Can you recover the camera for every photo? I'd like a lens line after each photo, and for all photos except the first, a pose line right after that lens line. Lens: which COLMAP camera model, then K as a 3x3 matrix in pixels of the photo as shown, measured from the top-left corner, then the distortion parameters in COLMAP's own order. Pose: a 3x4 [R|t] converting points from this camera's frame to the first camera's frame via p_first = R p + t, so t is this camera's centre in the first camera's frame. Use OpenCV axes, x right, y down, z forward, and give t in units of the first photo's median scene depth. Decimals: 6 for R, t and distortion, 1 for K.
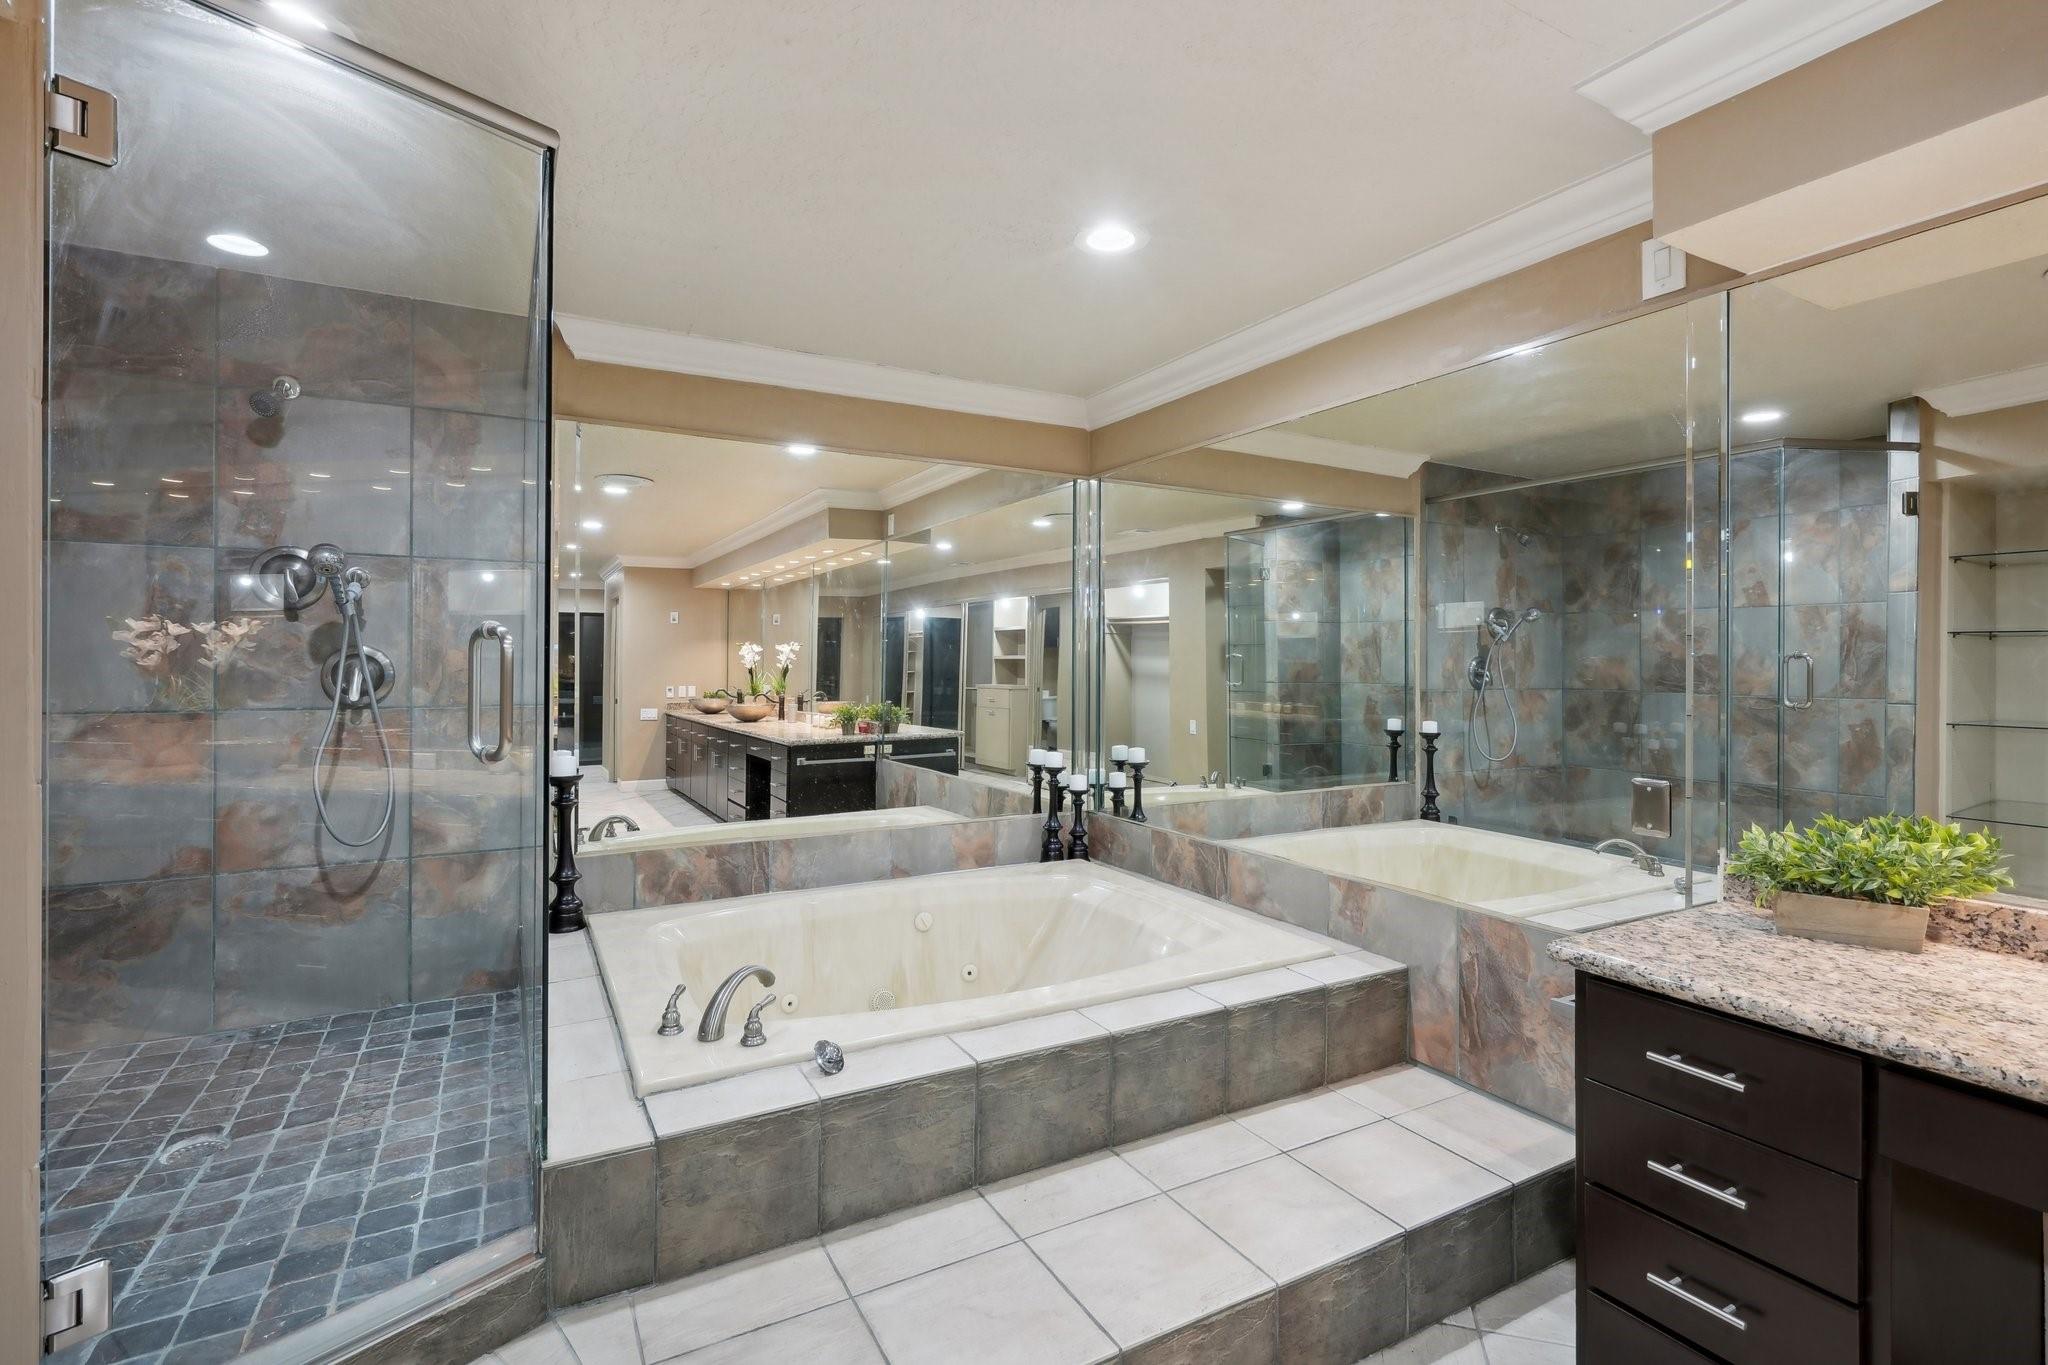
lens RADIAL K [[939.8, 0, 1024.1], [0, 939.8, 671.3], [0, 0, 1]] dist [-0.004476, -0.000654]
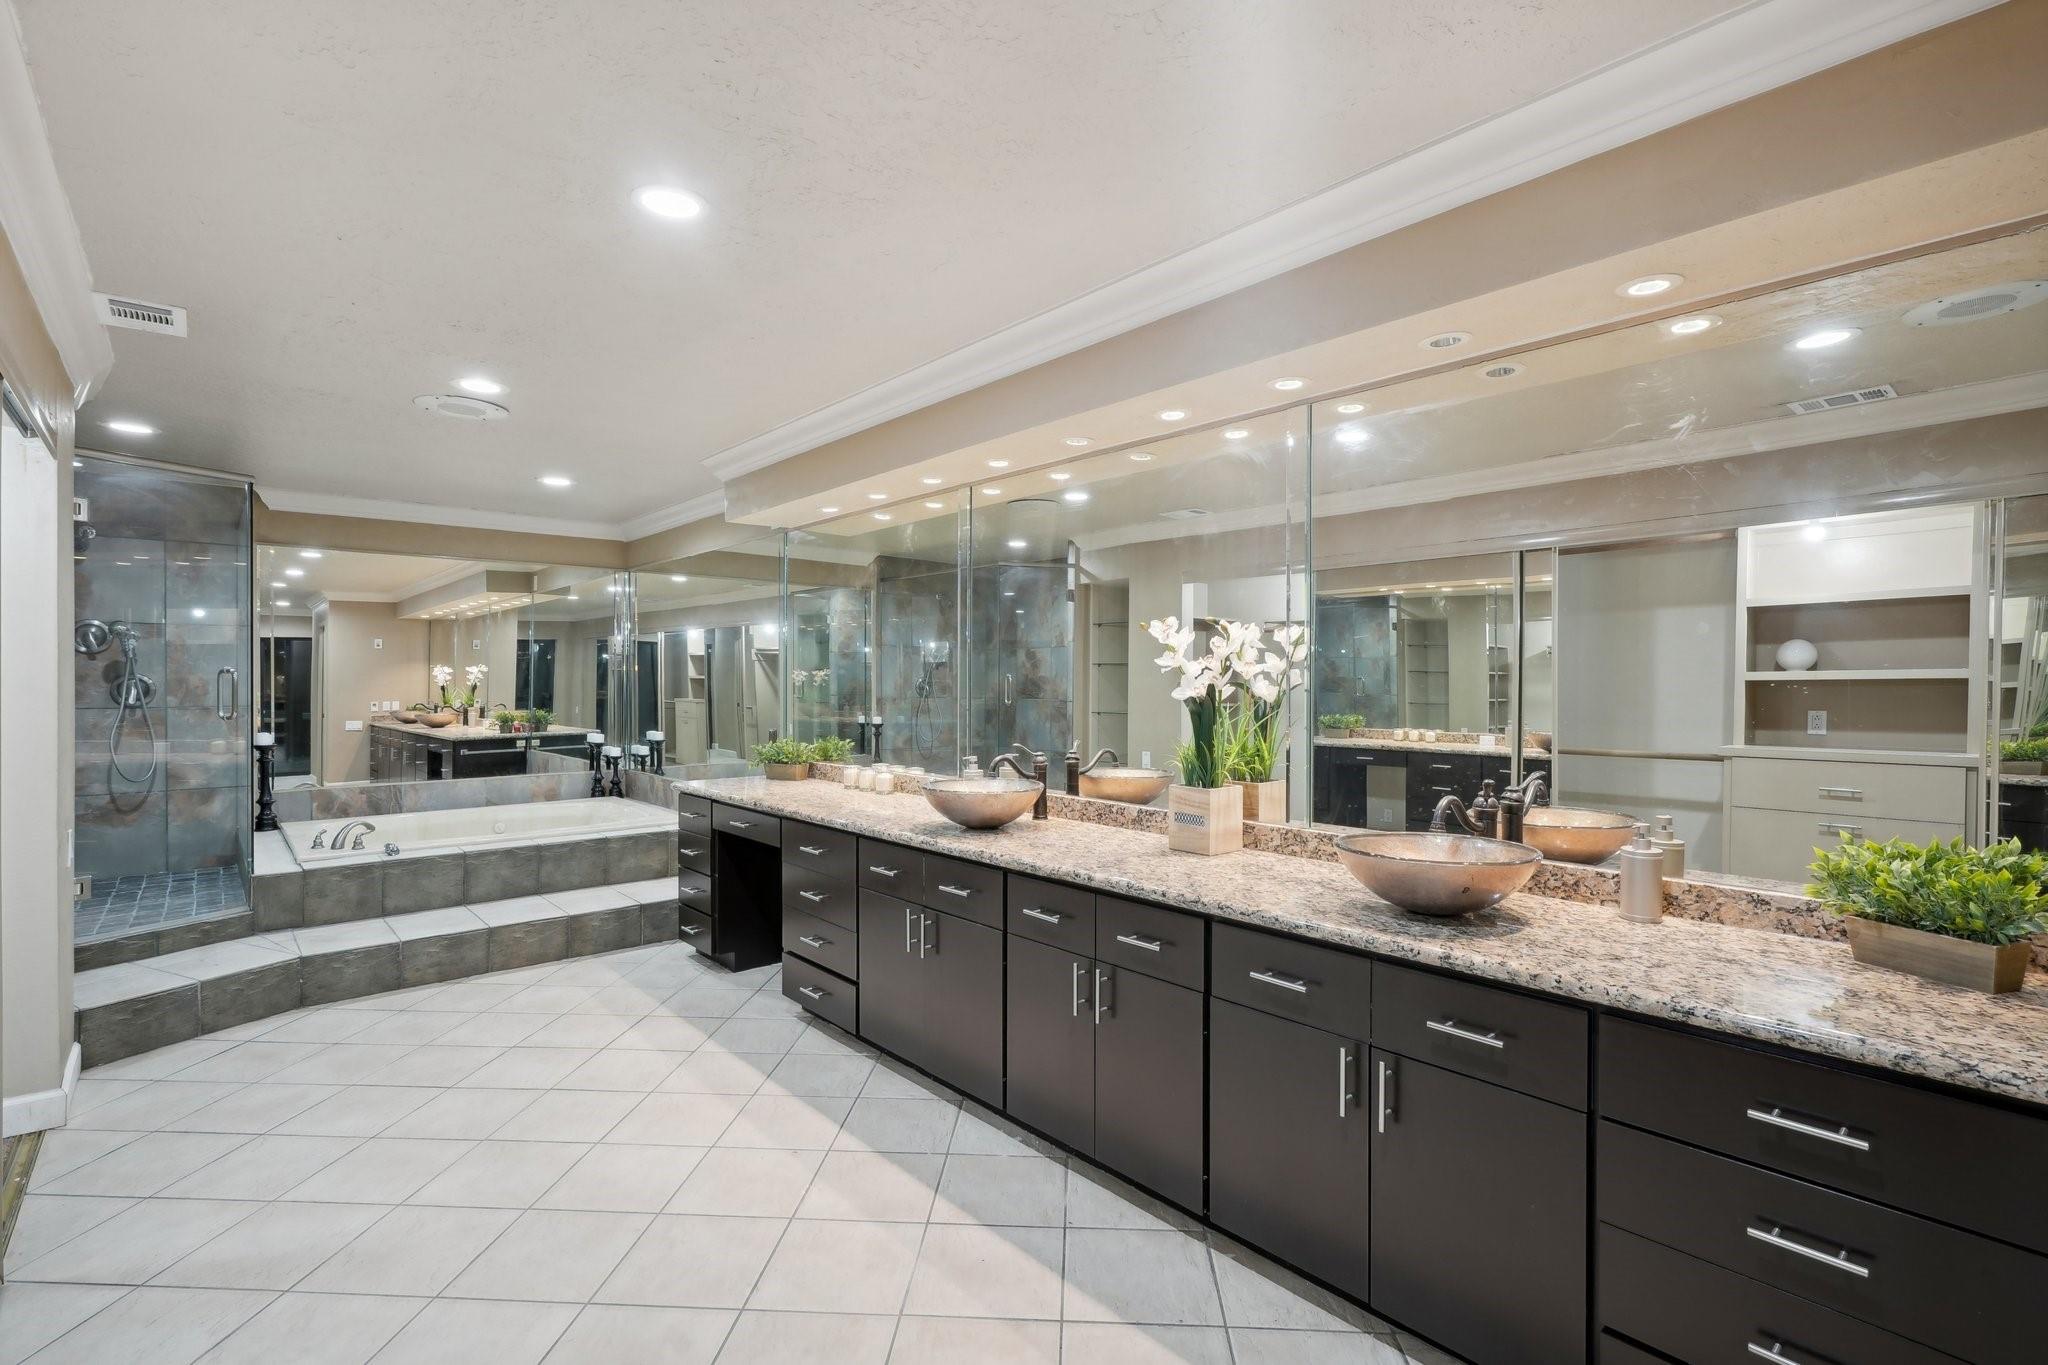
lens RADIAL K [[939.8, 0, 1025.0], [0, 939.8, 695.0], [0, 0, 1]] dist [-0.004476, -0.000654]
pose [[0.976690, -0.006718, 0.214551, 0.426055], [0.005111, 0.999955, 0.008045, 0.006502], [-0.214595, -0.006761, 0.976680, -0.826469]]
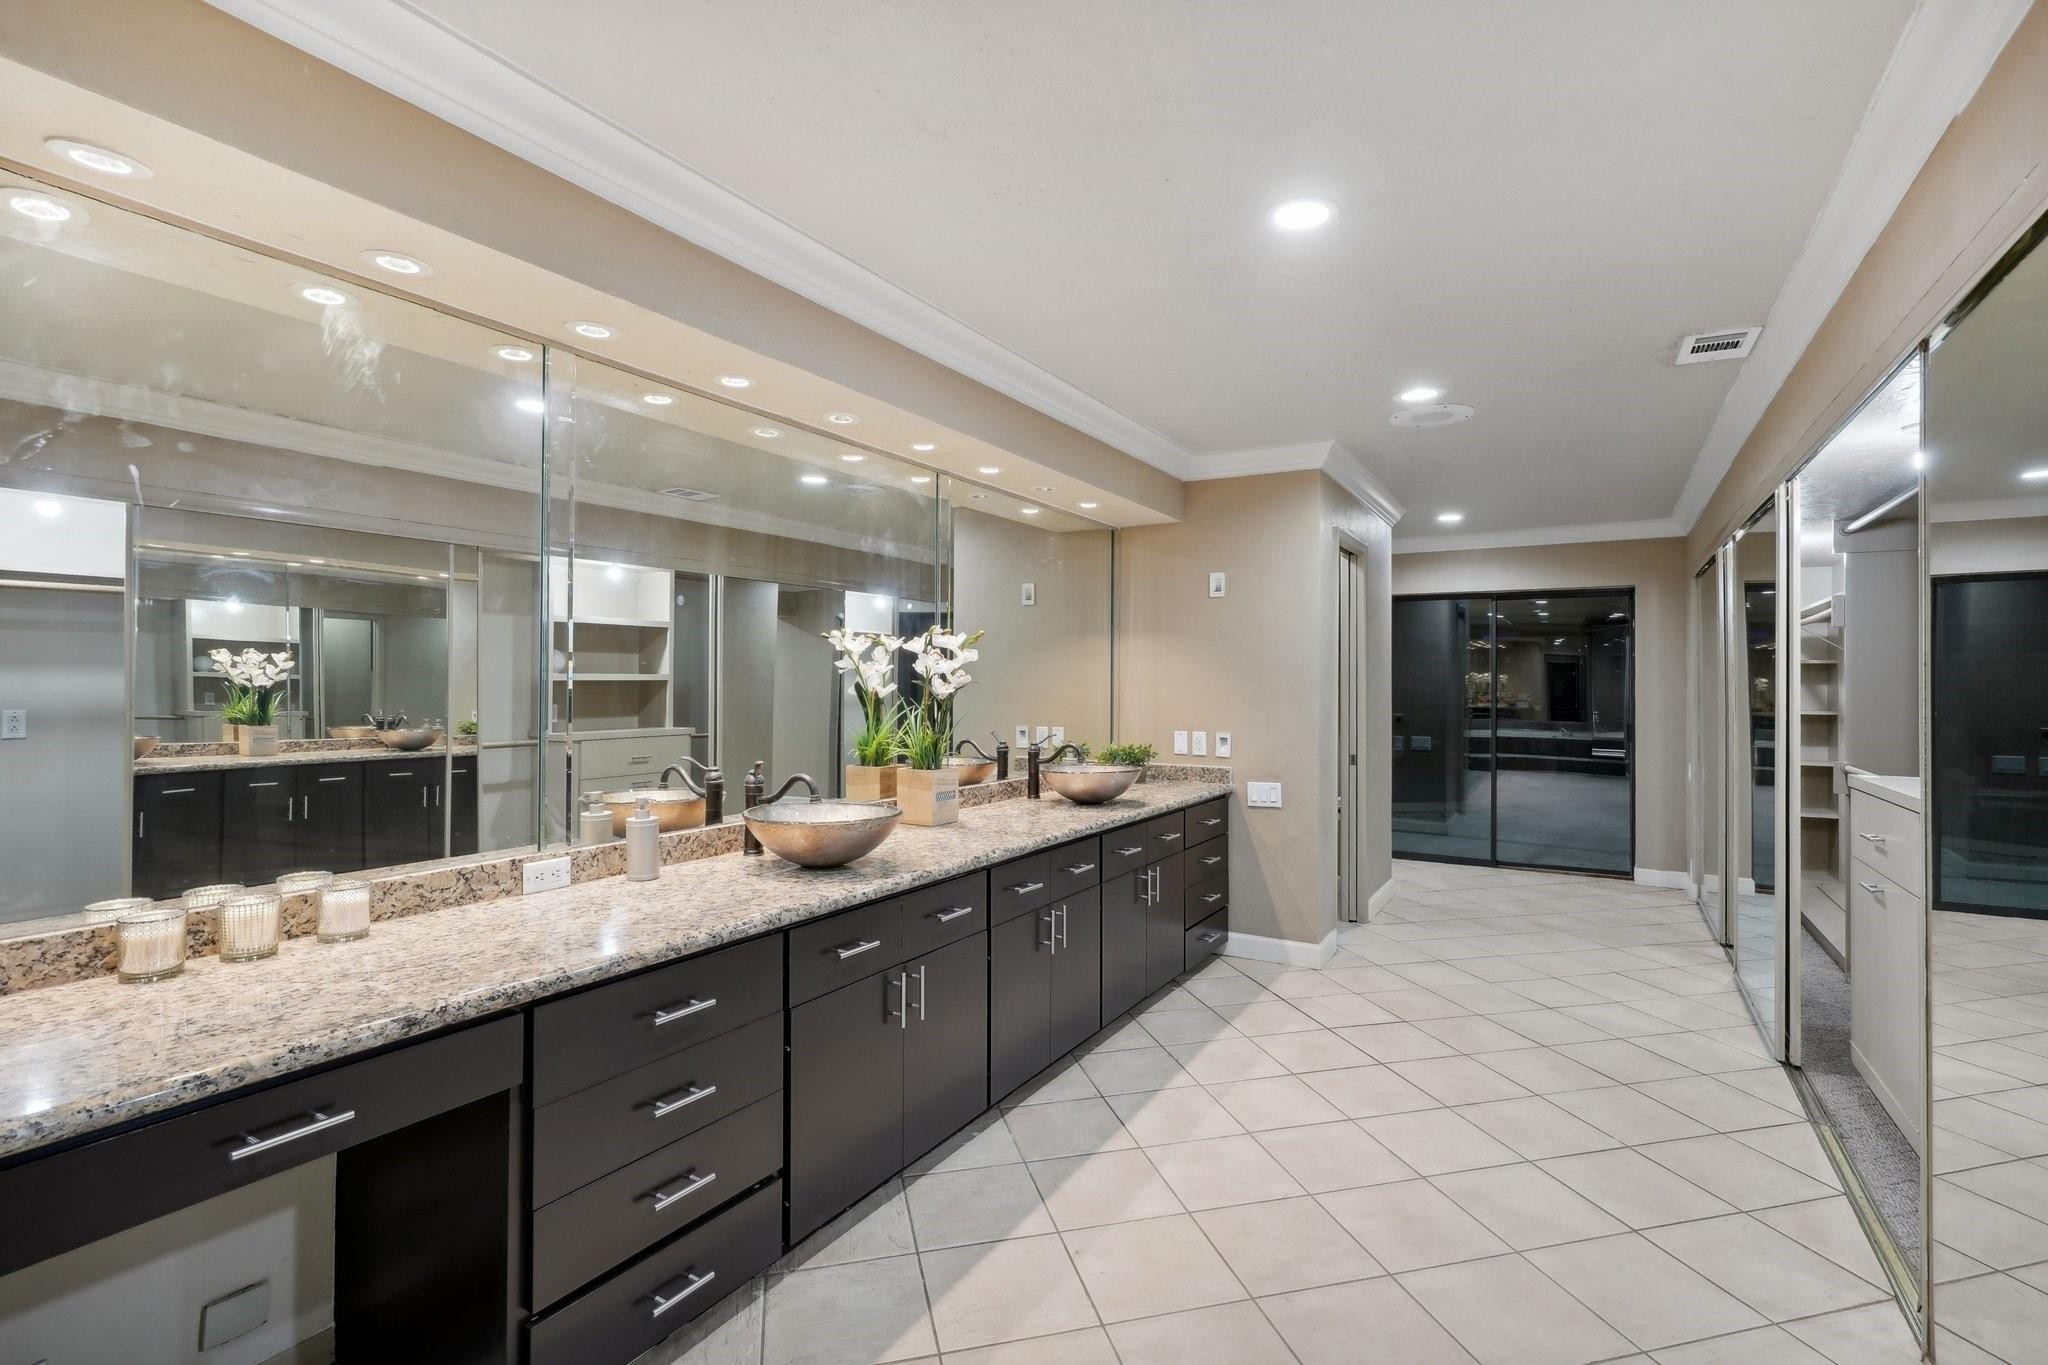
lens RADIAL K [[939.8, 0, 1025.7], [0, 939.8, 680.7], [0, 0, 1]] dist [-0.004476, -0.000654]
pose [[-0.507348, -0.007249, 0.861711, -0.745424], [-0.011532, 0.999932, 0.001622, -0.018288], [-0.861664, -0.009115, -0.507397, 1.602689]]
